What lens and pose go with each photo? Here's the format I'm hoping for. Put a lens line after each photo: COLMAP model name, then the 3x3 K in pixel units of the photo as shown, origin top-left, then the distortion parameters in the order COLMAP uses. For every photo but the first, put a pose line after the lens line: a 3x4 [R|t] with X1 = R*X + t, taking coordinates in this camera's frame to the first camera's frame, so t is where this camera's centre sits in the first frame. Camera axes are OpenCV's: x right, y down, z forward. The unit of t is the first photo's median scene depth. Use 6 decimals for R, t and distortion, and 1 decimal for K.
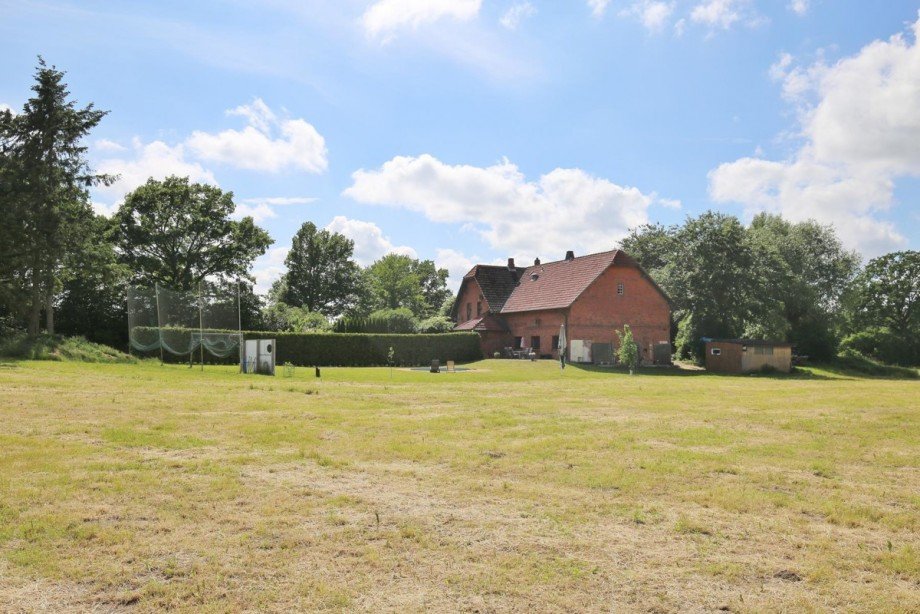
lens RADIAL K [[731.8, 0, 455.6], [0, 731.8, 309.4], [0, 0, 1]] dist [0.013380, -0.001748]
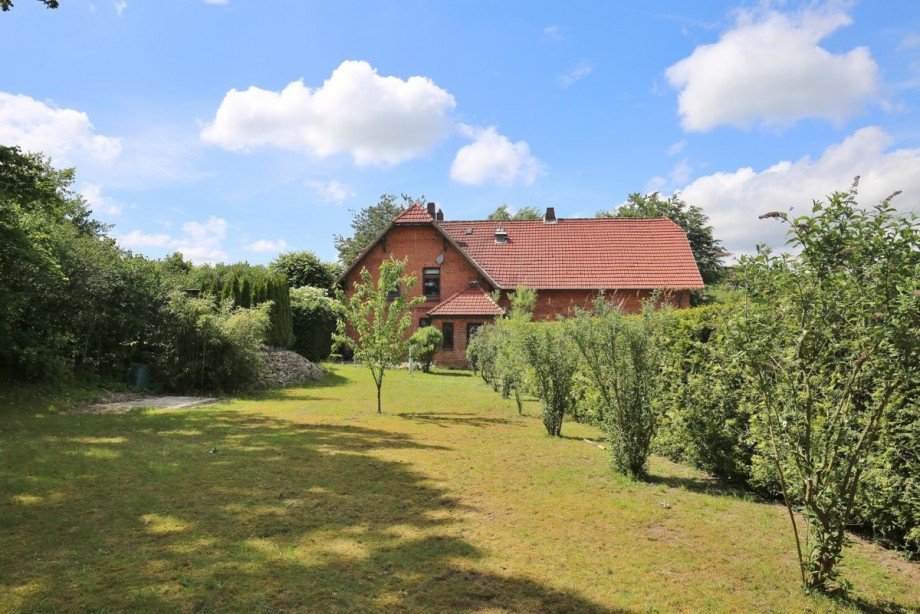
lens RADIAL K [[602.3, 0, 455.2], [0, 602.3, 305.3], [0, 0, 1]] dist [-0.000950, -0.002267]
pose [[0.553726, 0.040510, 0.831713, -0.360979], [-0.051197, 0.998583, -0.014552, 0.026264], [-0.831124, -0.034524, 0.555015, 0.729879]]
